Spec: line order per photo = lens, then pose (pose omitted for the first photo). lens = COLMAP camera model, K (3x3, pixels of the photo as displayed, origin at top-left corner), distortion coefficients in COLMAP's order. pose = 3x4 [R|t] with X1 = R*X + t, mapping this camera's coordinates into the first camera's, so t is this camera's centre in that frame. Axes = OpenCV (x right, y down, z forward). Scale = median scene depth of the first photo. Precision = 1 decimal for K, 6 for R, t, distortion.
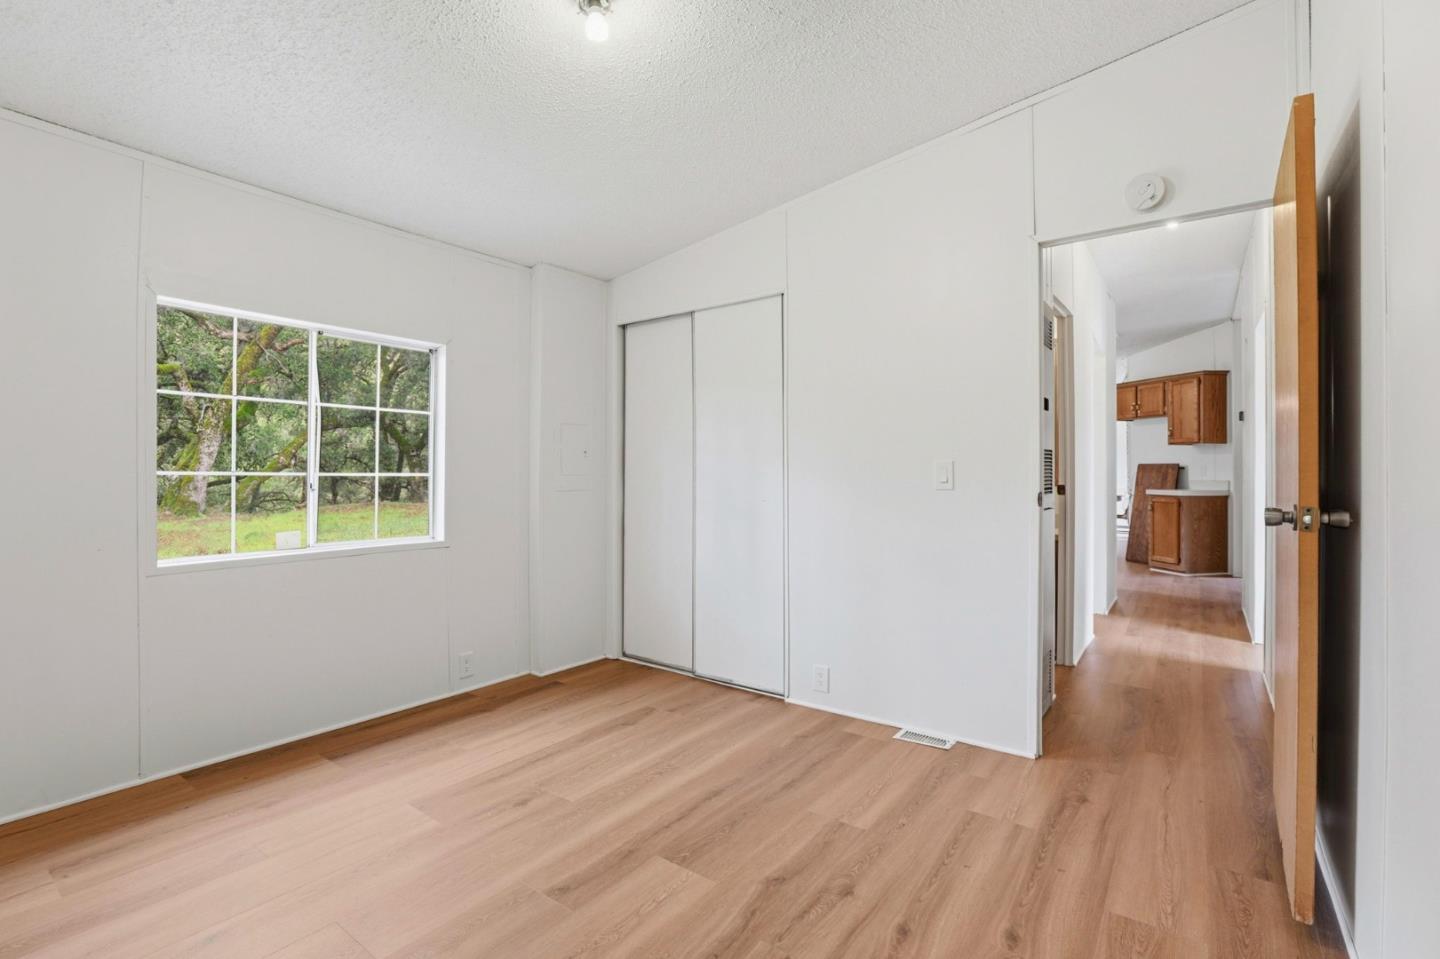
lens RADIAL K [[658.1, 0, 717.3], [0, 658.1, 476.2], [0, 0, 1]] dist [-0.046601, 0.015270]
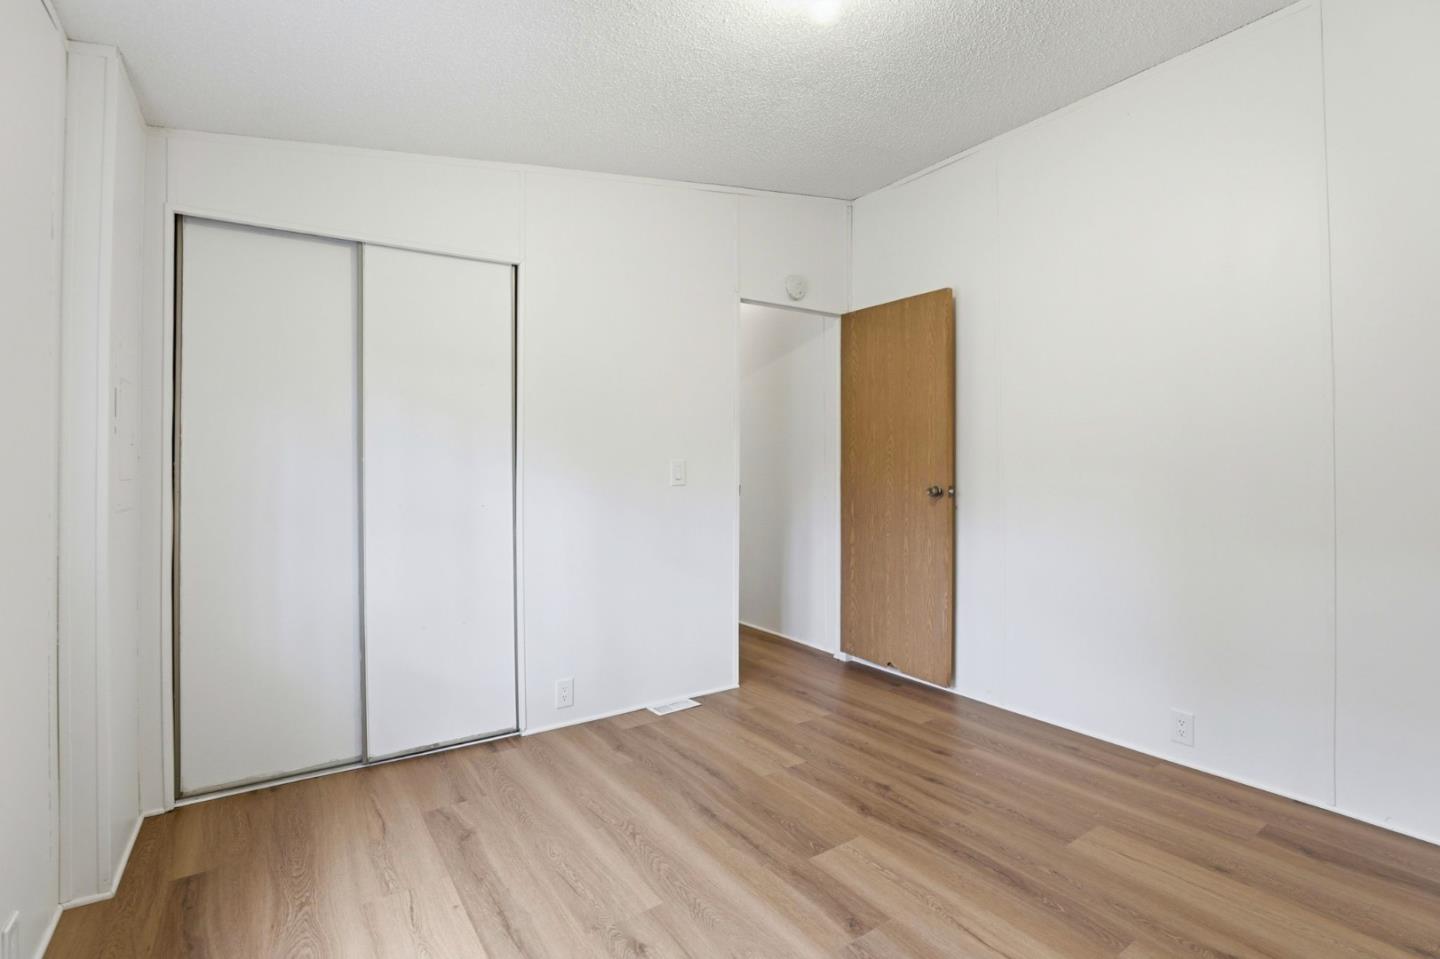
lens RADIAL K [[658.1, 0, 717.3], [0, 658.1, 476.2], [0, 0, 1]] dist [-0.046601, 0.015270]
pose [[0.339178, -0.010757, 0.940661, -0.785516], [0.010873, 0.999913, 0.007514, -0.006743], [-0.940660, 0.007680, 0.339265, 0.582804]]
